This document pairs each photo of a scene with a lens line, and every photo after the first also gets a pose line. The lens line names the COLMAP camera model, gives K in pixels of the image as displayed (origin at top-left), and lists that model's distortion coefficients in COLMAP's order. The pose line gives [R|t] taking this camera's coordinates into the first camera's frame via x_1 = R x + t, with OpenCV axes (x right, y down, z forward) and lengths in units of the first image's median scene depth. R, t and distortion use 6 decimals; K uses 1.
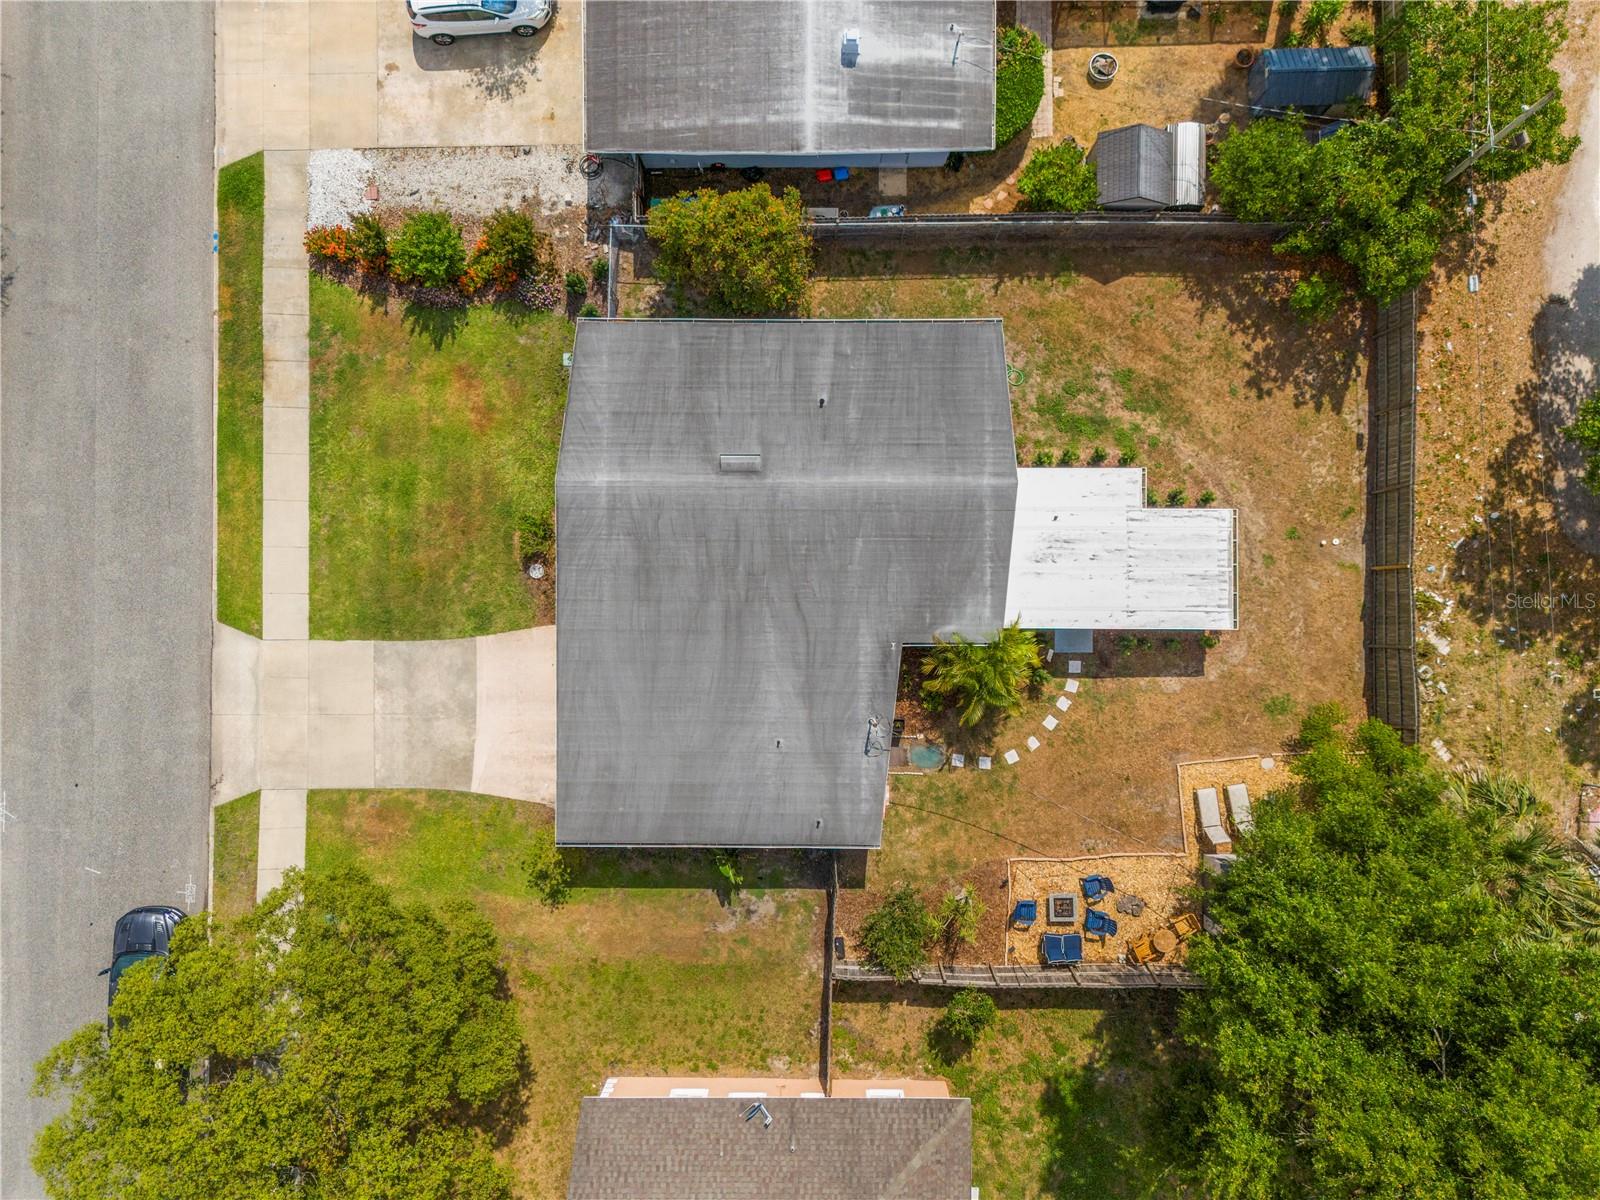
lens RADIAL K [[1180.5, 0, 800.0], [0, 1180.5, 600.0], [0, 0, 1]] dist [0.087187, -0.097493]
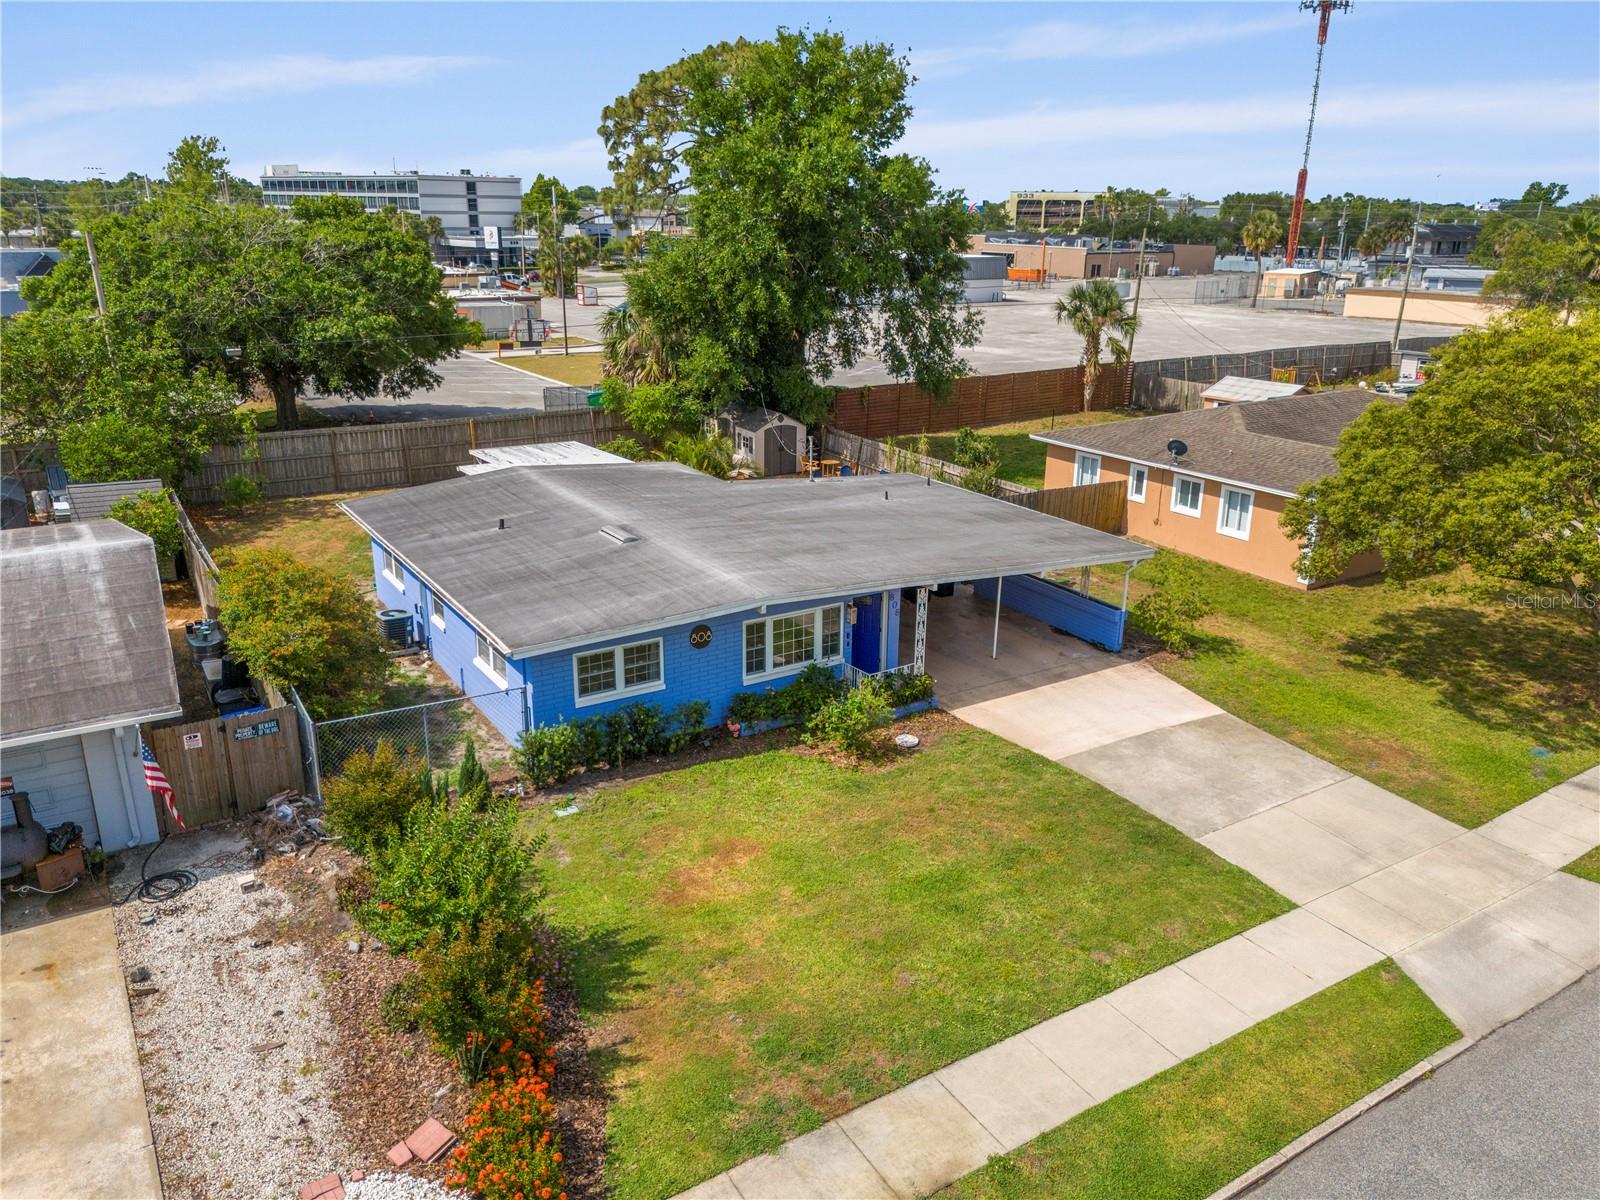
lens RADIAL K [[1180.5, 0, 800.0], [0, 1180.5, 600.0], [0, 0, 1]] dist [0.087187, -0.097493]
pose [[-0.540146, -0.262703, 0.799518, -0.666422], [0.841283, -0.143689, 0.521149, -0.383013], [-0.022026, 0.954118, 0.298620, 0.740250]]
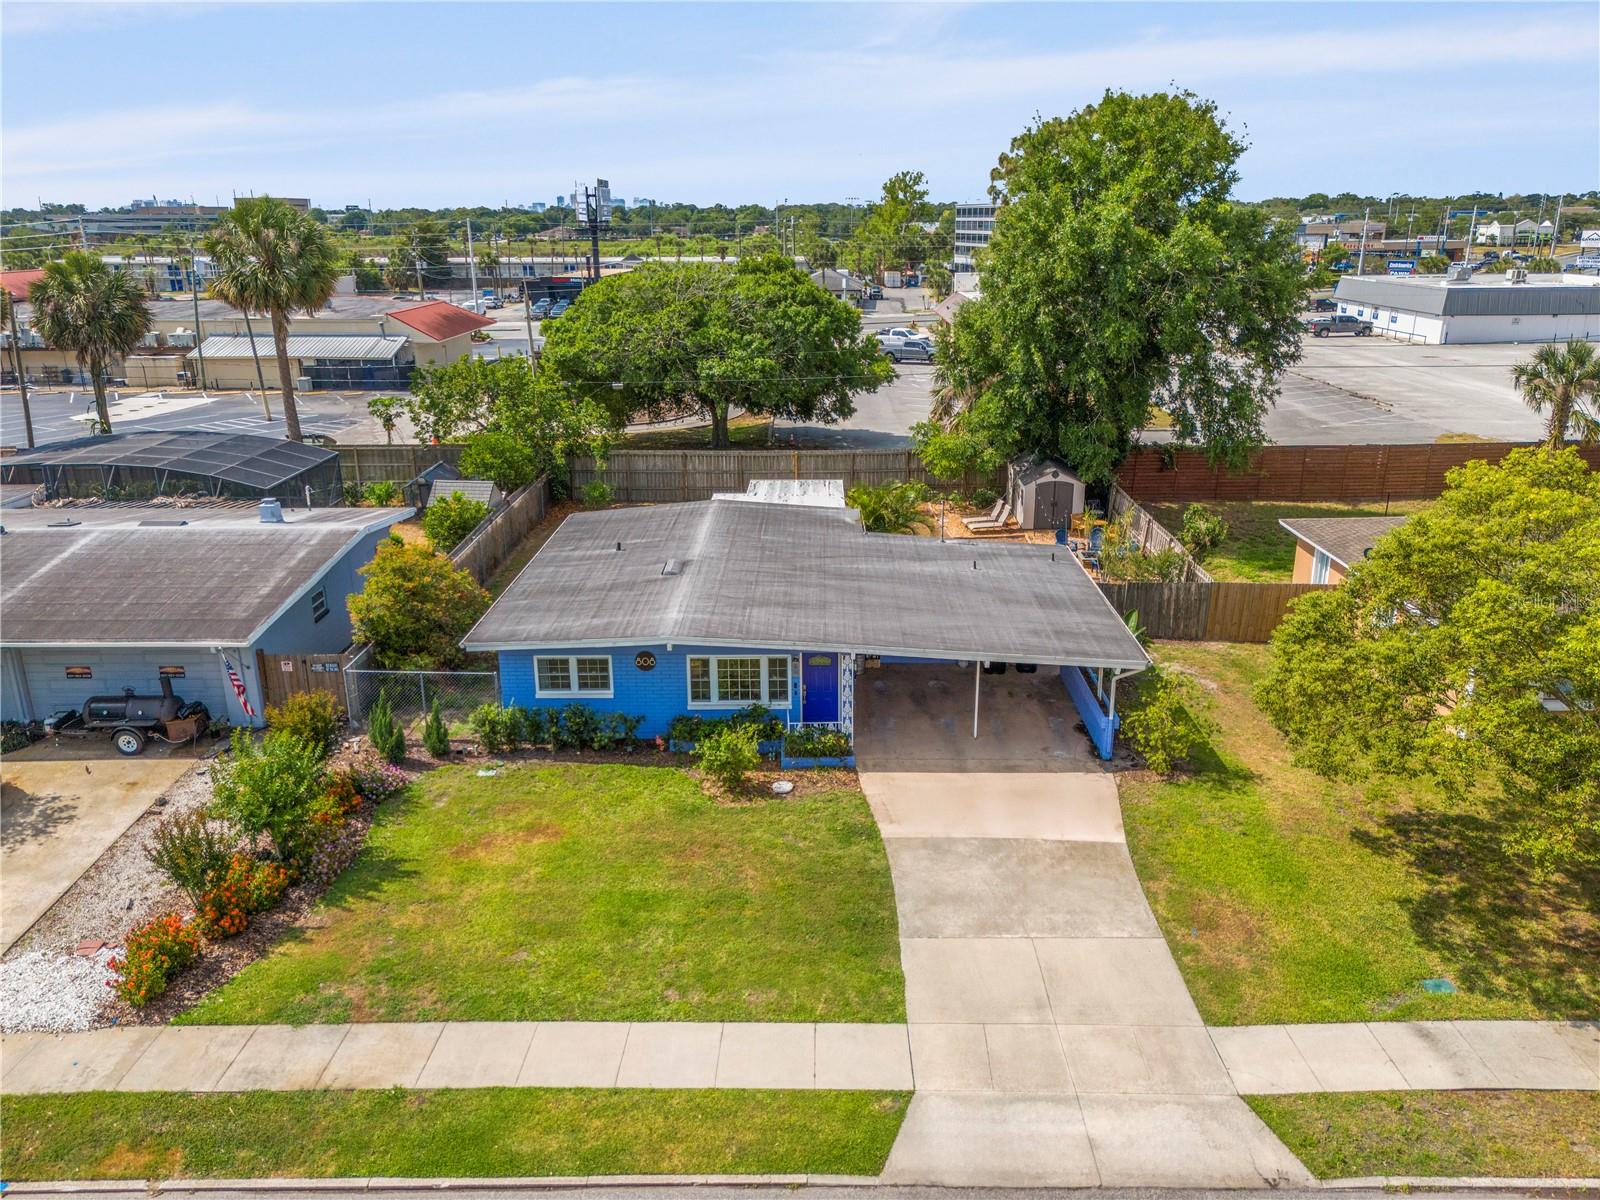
lens RADIAL K [[1173.4, 0, 800.0], [0, 1173.4, 600.0], [0, 0, 1]] dist [0.081284, -0.077772]
pose [[0.010475, -0.302528, 0.953083, -0.838946], [0.999904, 0.011866, -0.007223, -0.010122], [-0.009125, 0.953067, 0.302623, 0.683725]]
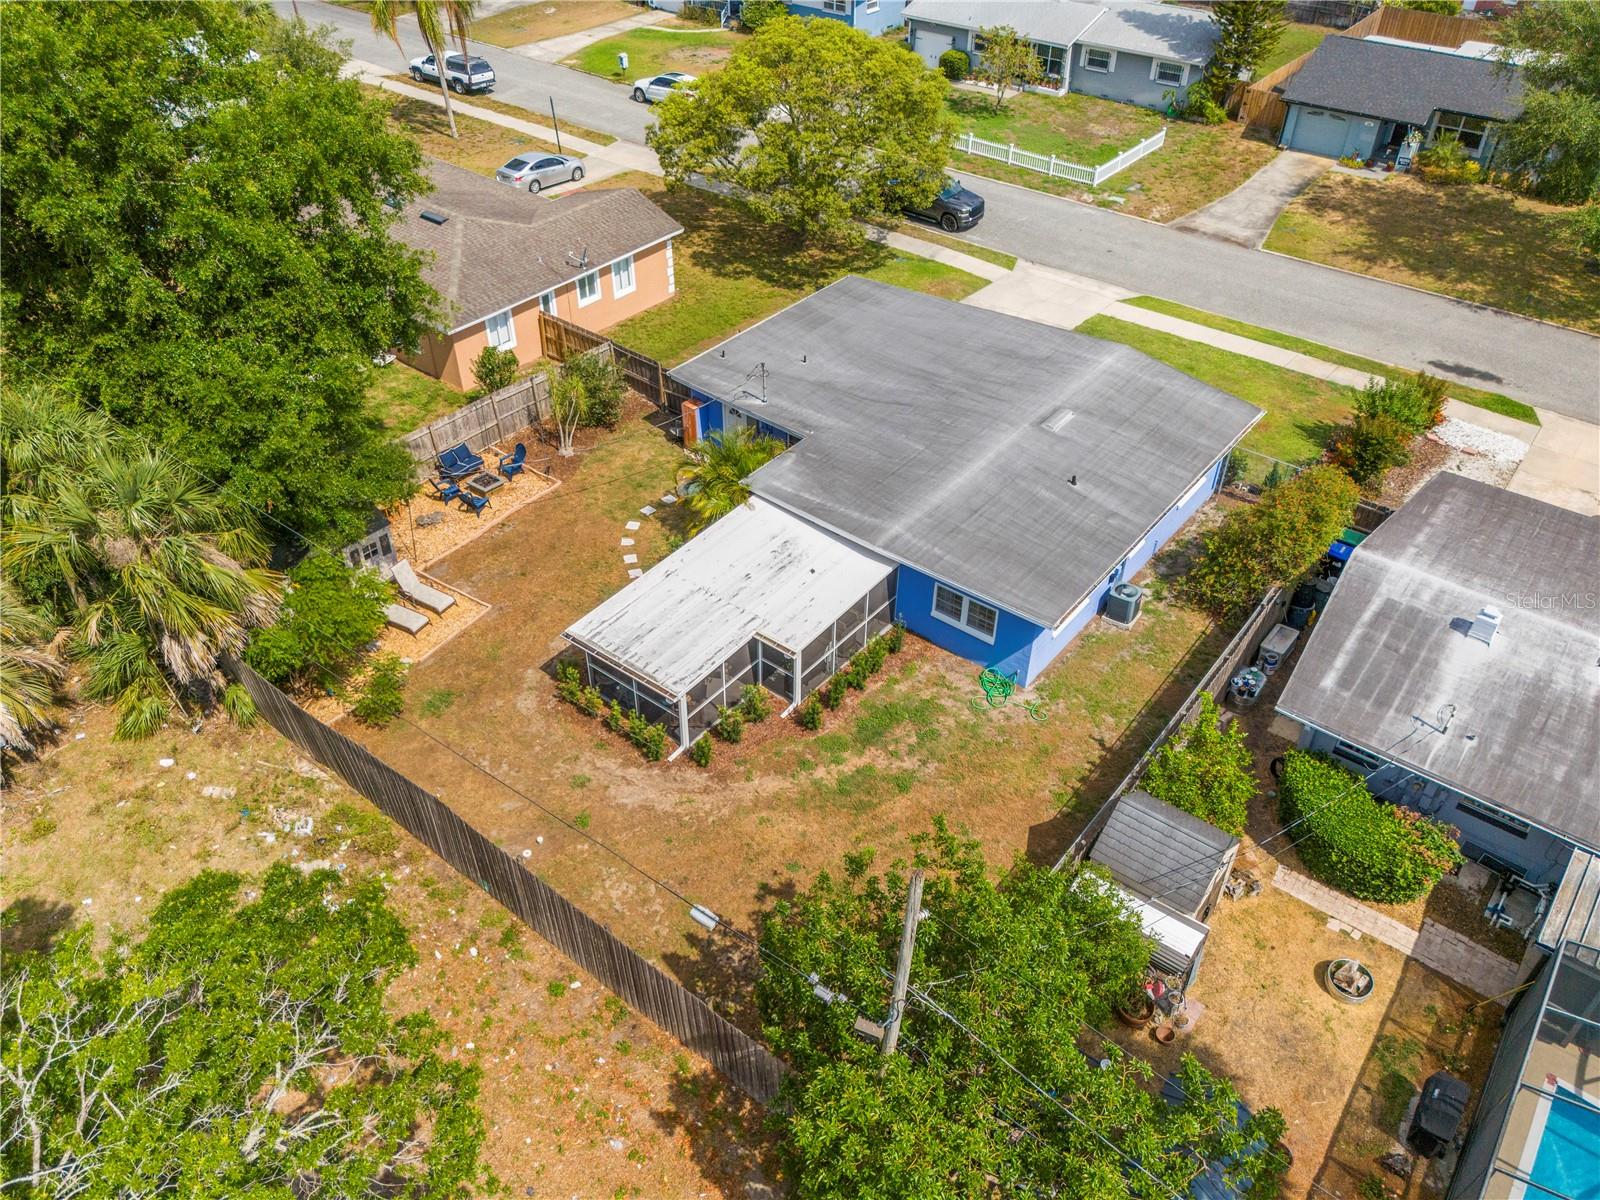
lens RADIAL K [[1180.5, 0, 800.0], [0, 1180.5, 600.0], [0, 0, 1]] dist [0.087187, -0.097493]
pose [[-0.615644, 0.499726, -0.609308, 0.683047], [-0.787921, -0.377833, 0.486234, -0.438876], [0.012767, 0.779433, 0.626355, 0.457338]]
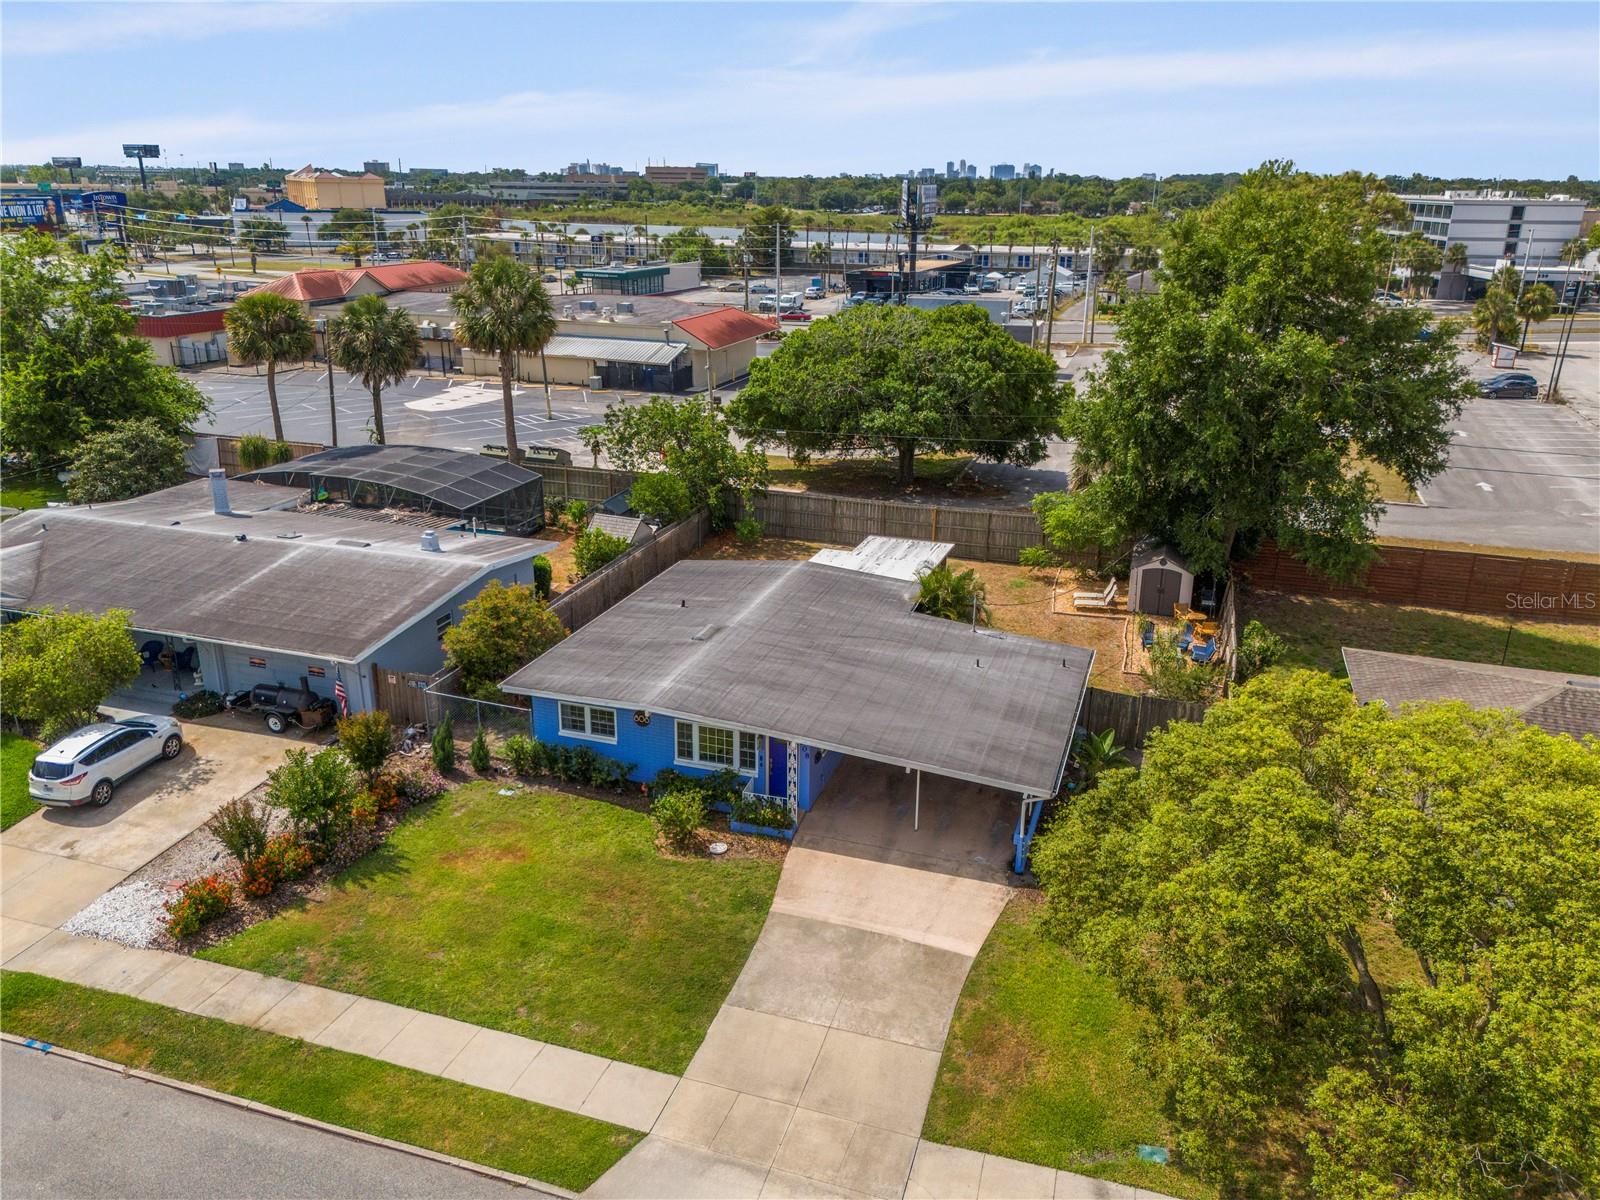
lens RADIAL K [[1180.5, 0, 800.0], [0, 1180.5, 600.0], [0, 0, 1]] dist [0.087187, -0.097493]
pose [[0.313316, -0.306234, 0.898918, -0.871993], [0.949240, 0.128761, -0.286991, 0.236485], [-0.027859, 0.943208, 0.331032, 0.569654]]
